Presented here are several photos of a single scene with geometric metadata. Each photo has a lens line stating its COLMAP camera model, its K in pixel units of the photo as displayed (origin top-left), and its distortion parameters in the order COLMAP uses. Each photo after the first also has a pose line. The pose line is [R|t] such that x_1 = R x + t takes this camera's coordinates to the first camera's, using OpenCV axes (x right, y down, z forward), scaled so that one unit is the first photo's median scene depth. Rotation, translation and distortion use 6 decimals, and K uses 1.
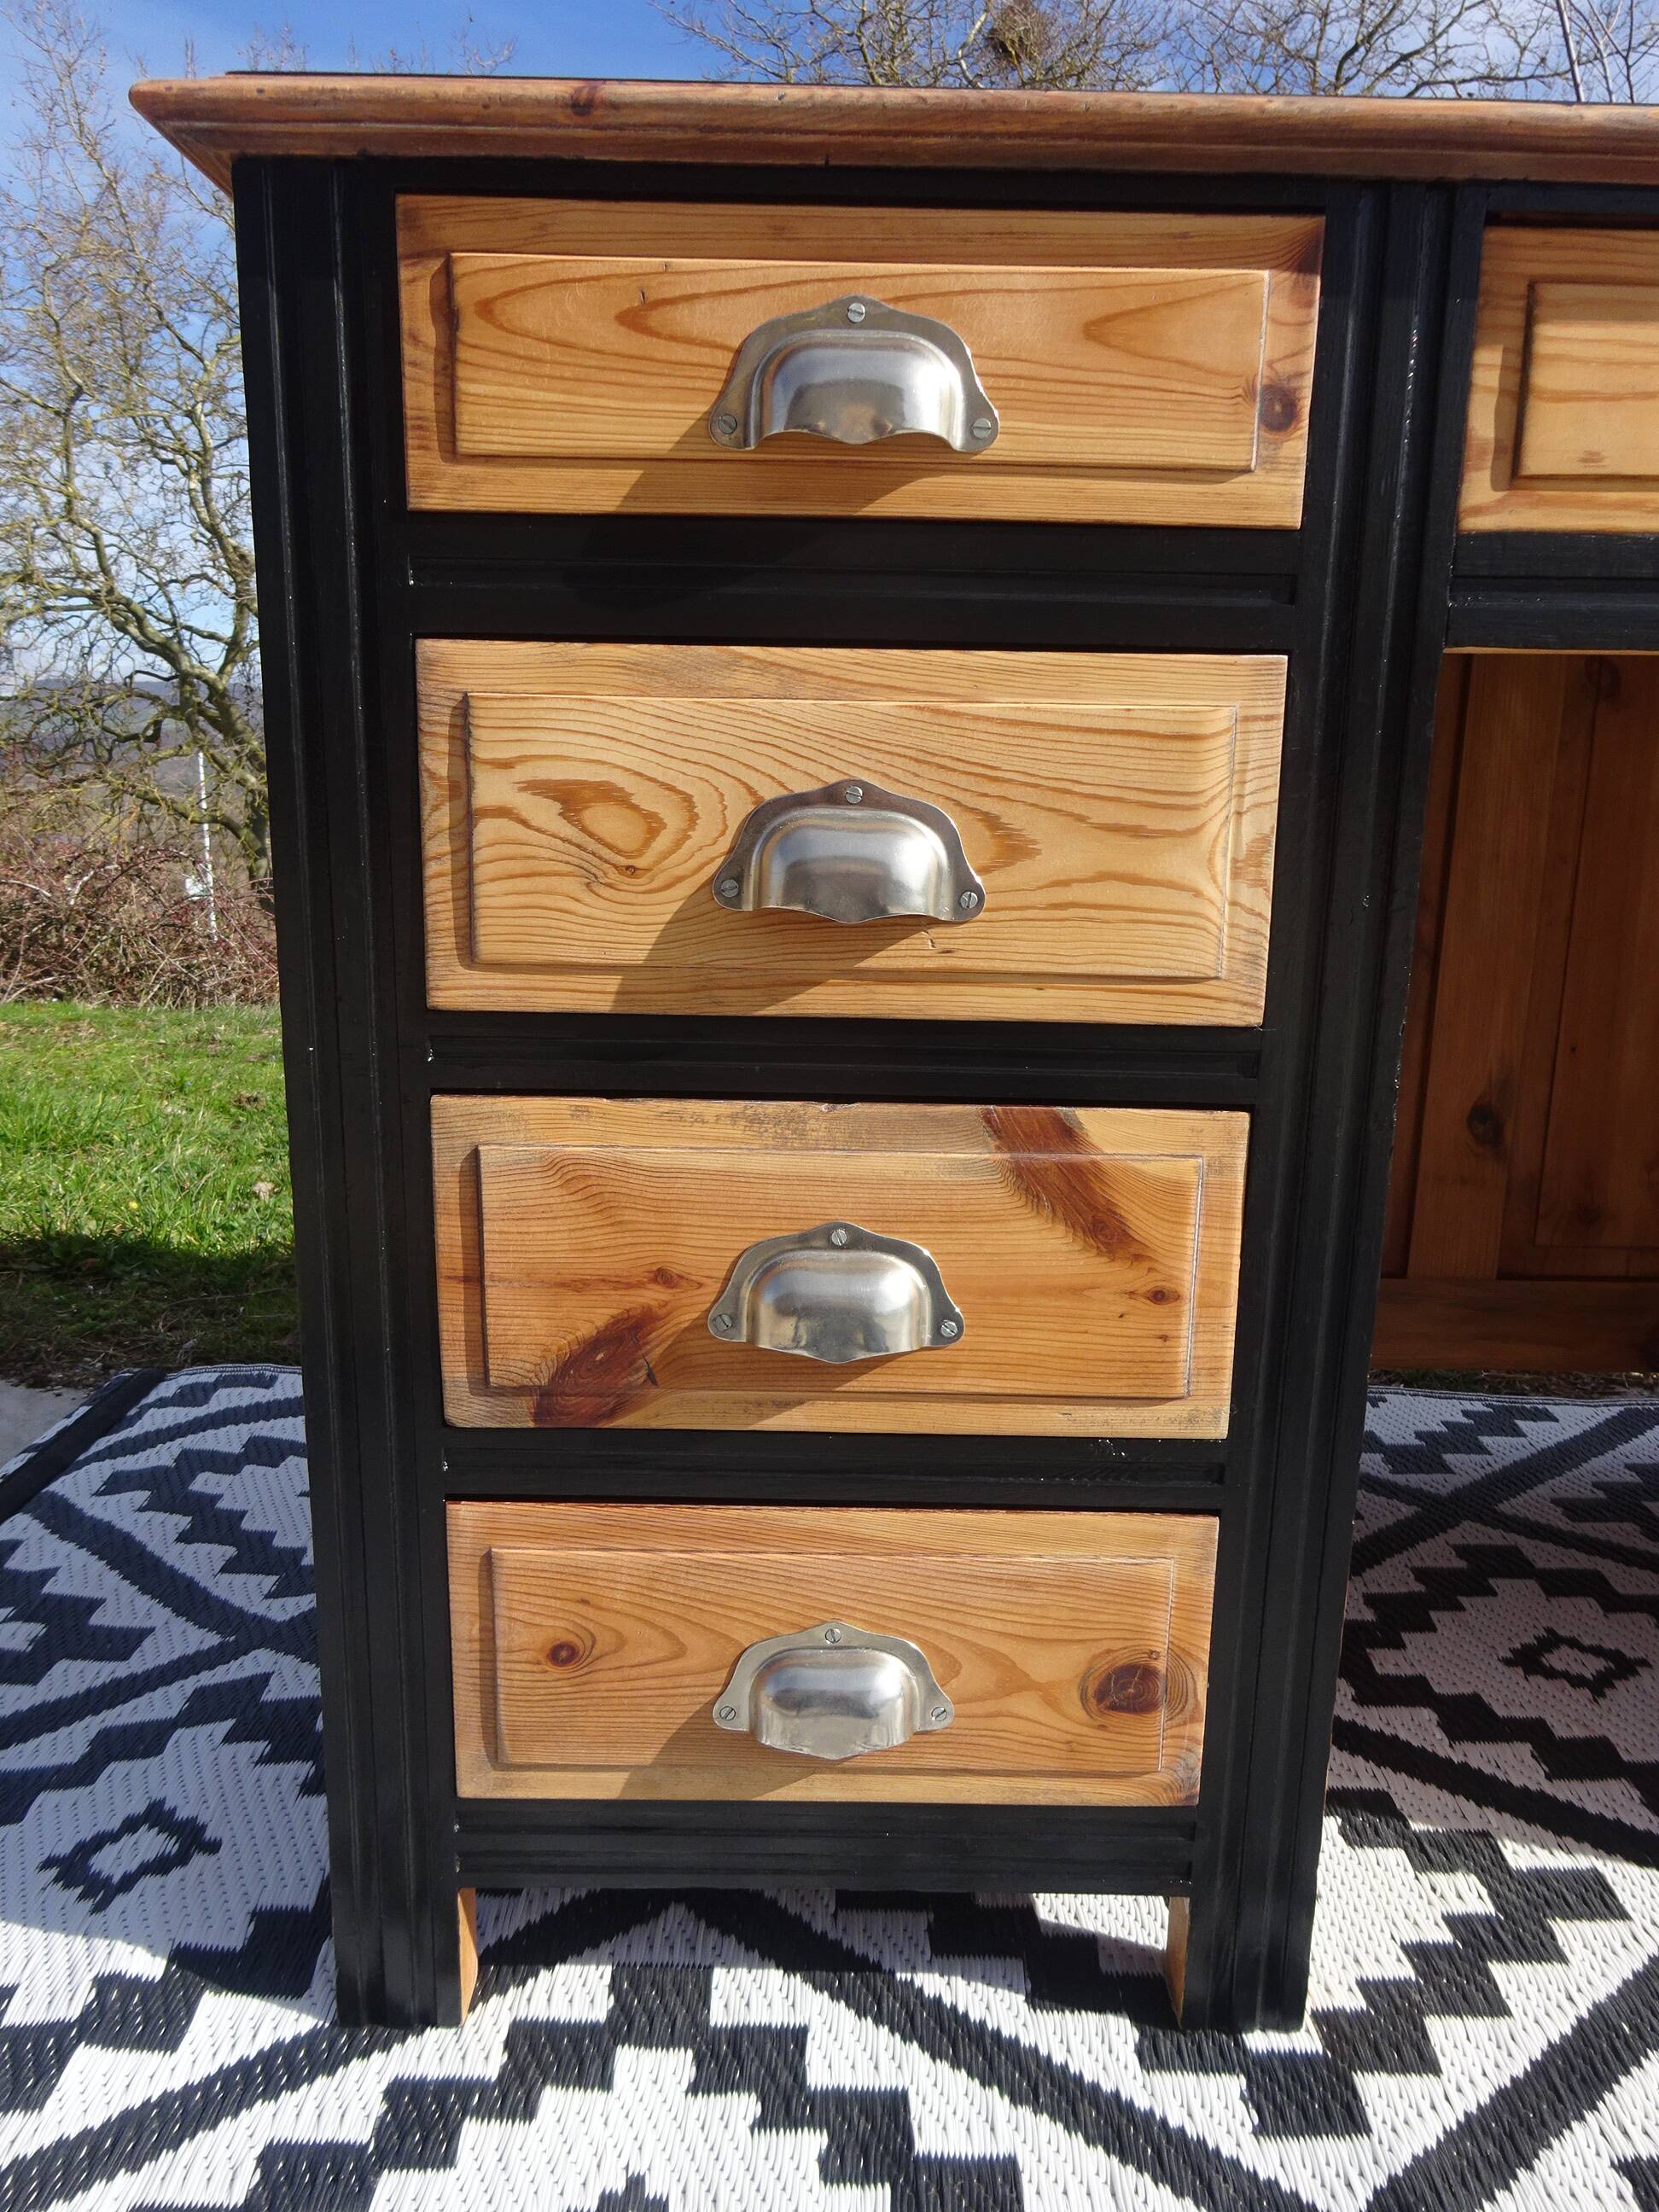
lens RADIAL K [[1624.7, 0, 821.0], [0, 1624.7, 1112.0], [0, 0, 1]] dist [-0.007731, 0.006571]
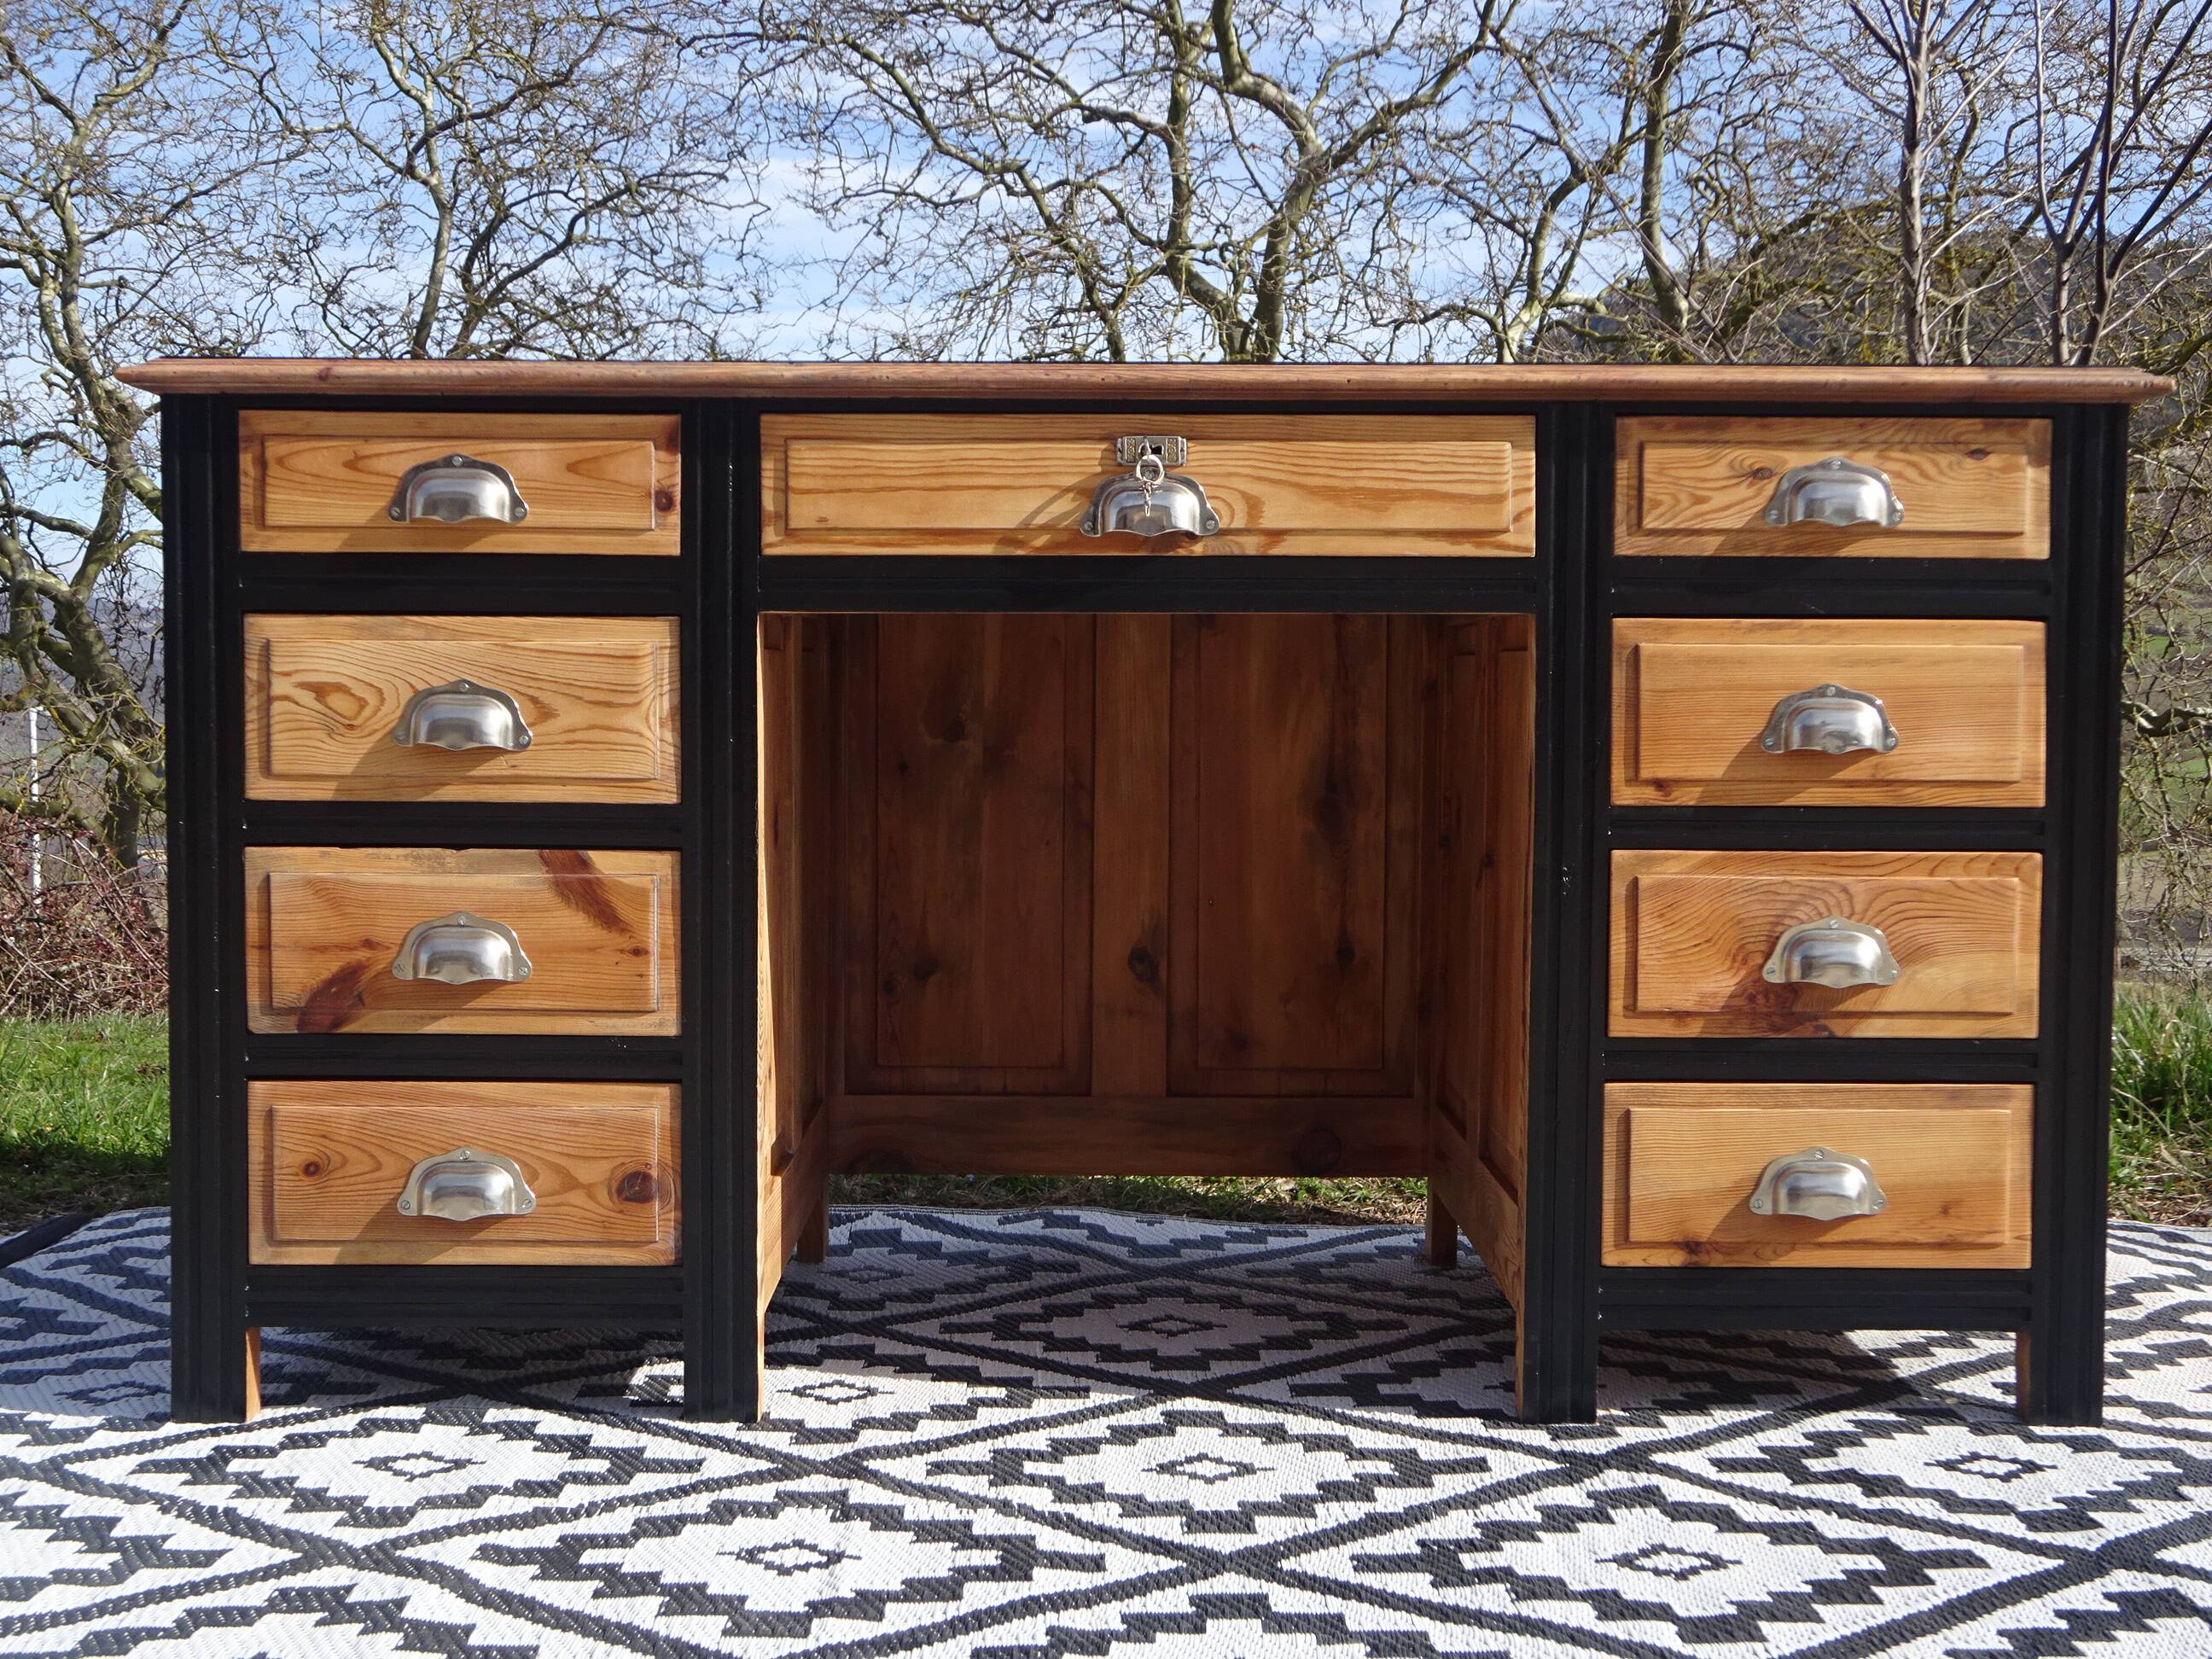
lens RADIAL K [[2821.2, 0, 1099.7], [0, 2821.2, 846.5], [0, 0, 1]] dist [0.033657, 0.000000]
pose [[0.999938, -0.010872, 0.002380, 0.700782], [0.011116, 0.986141, -0.165540, 0.512569], [-0.000548, 0.165556, 0.986200, -2.110220]]
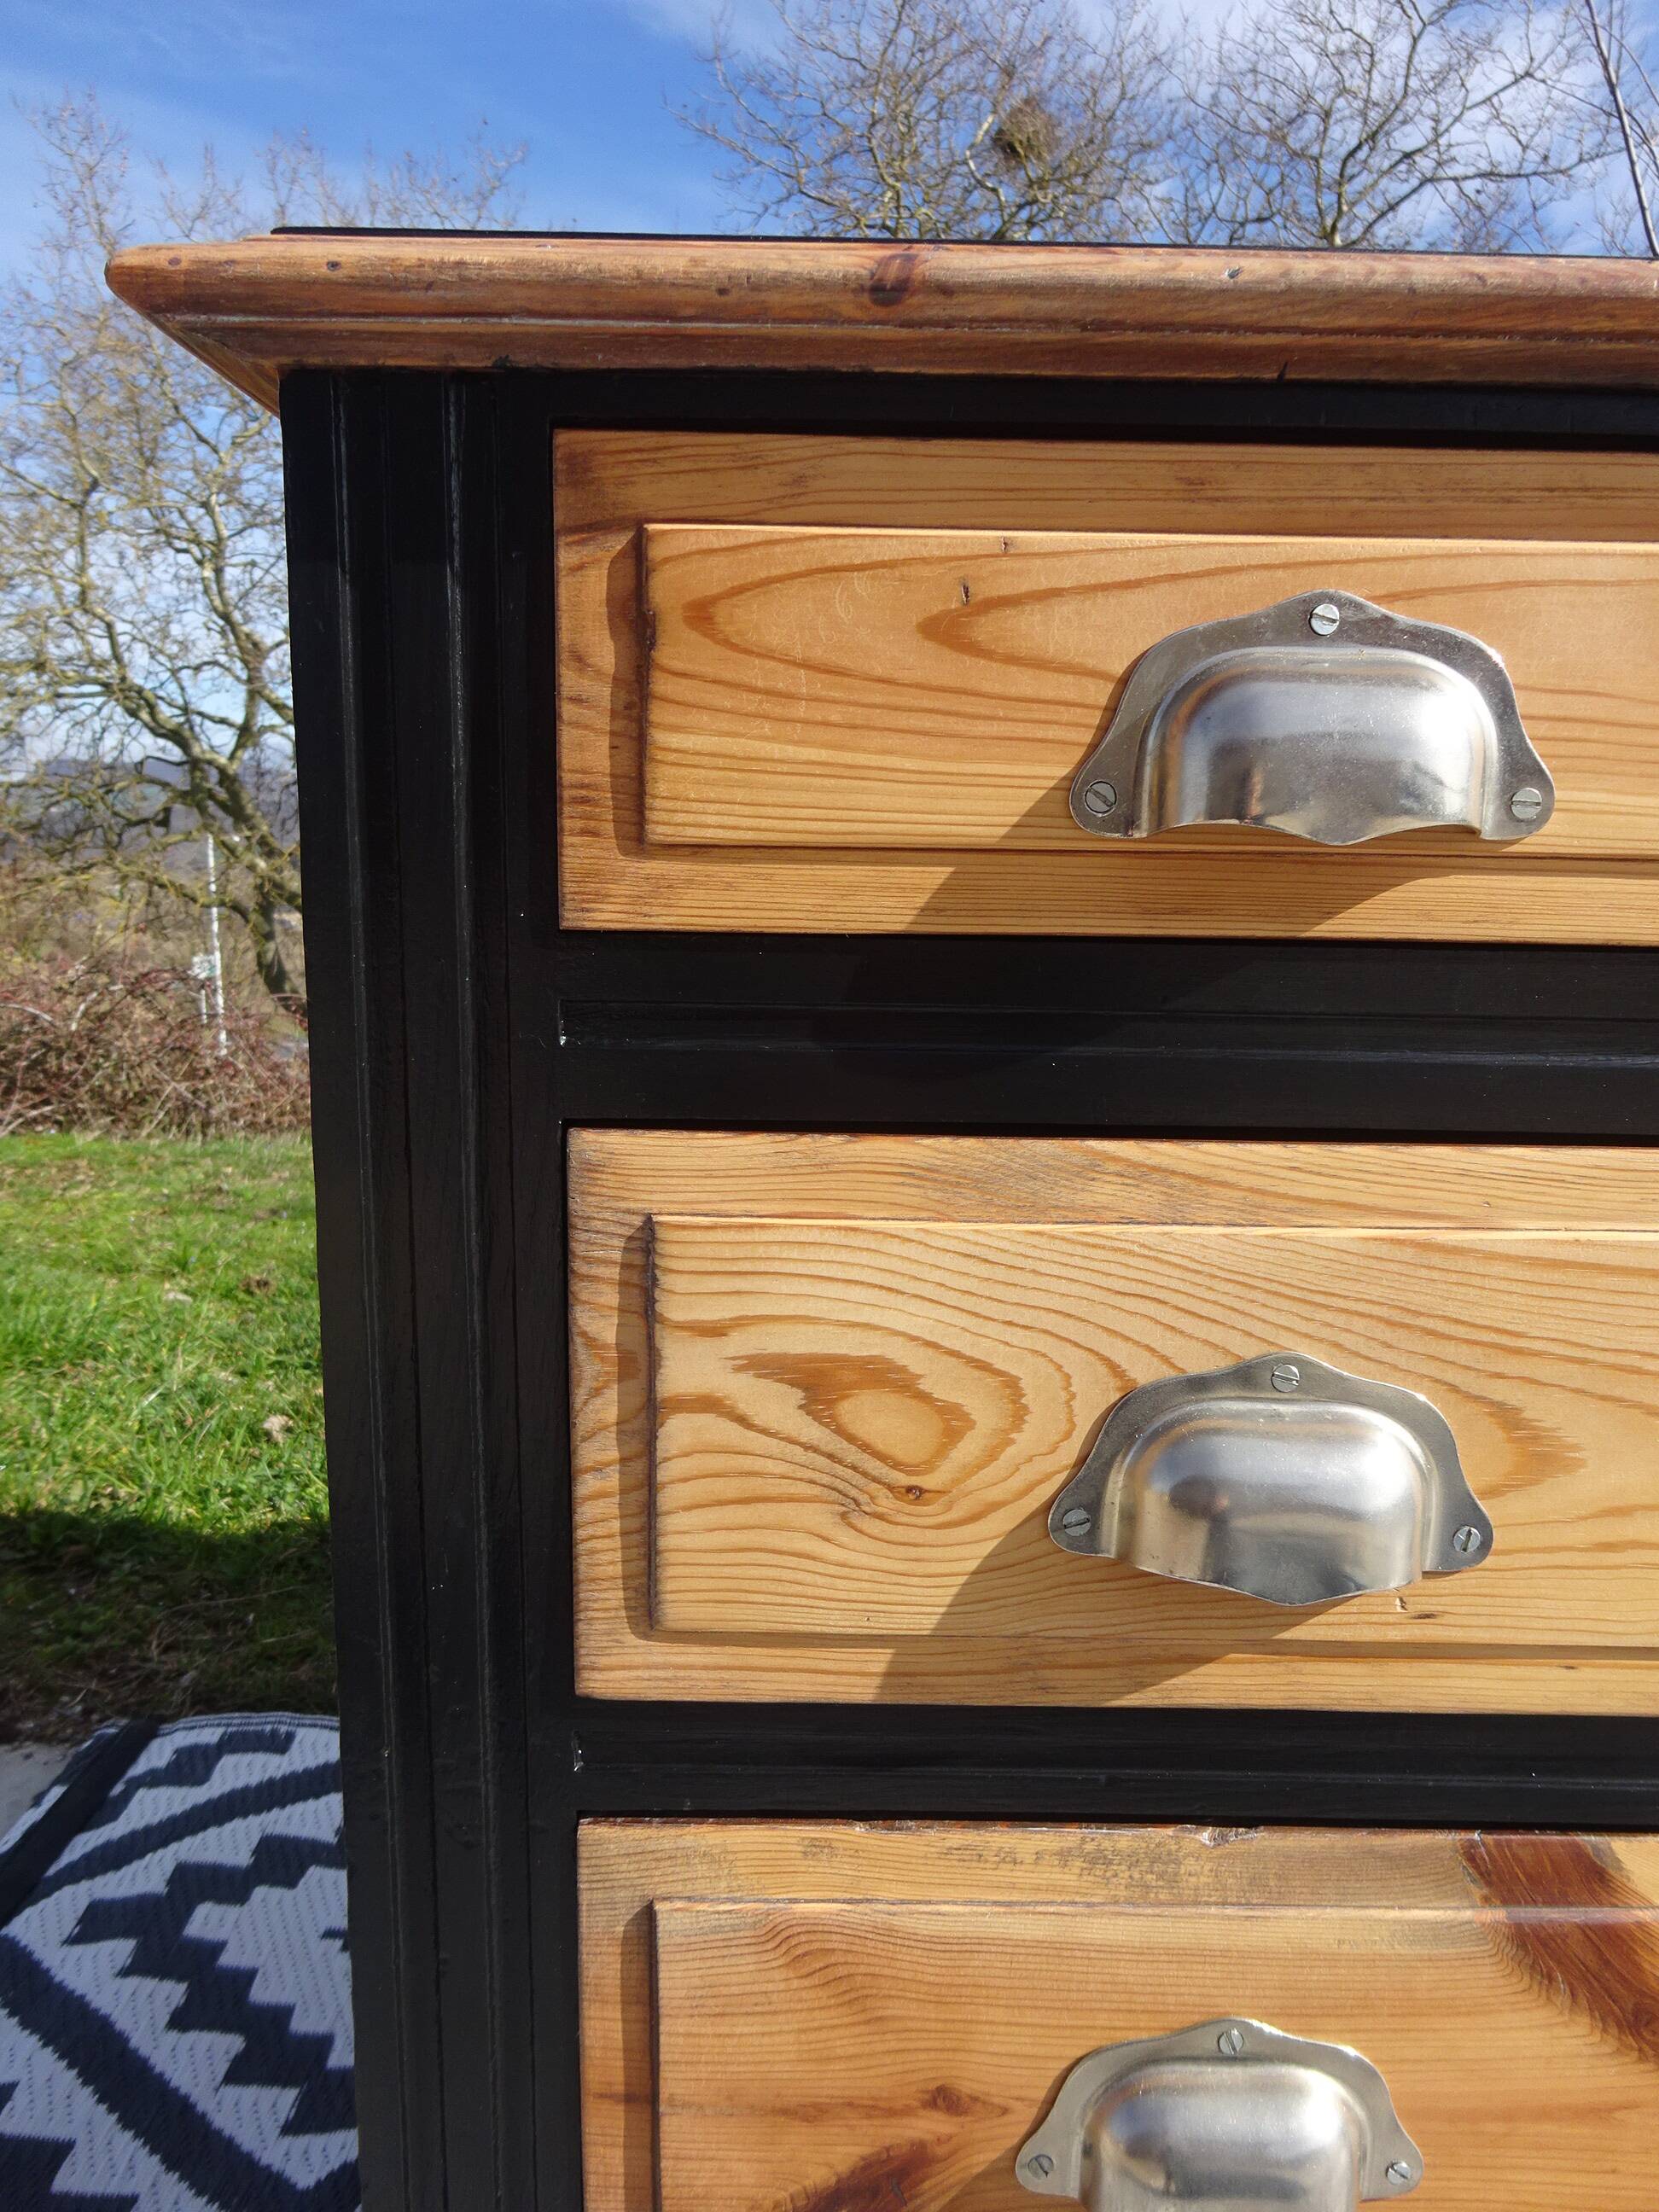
lens RADIAL K [[1624.7, 0, 823.6], [0, 1624.7, 1110.7], [0, 0, 1]] dist [-0.007731, 0.006571]
pose [[0.999994, -0.003085, -0.001314, -0.135499], [0.003023, 0.998985, -0.044937, -0.239193], [0.001451, 0.044933, 0.998989, 0.344197]]
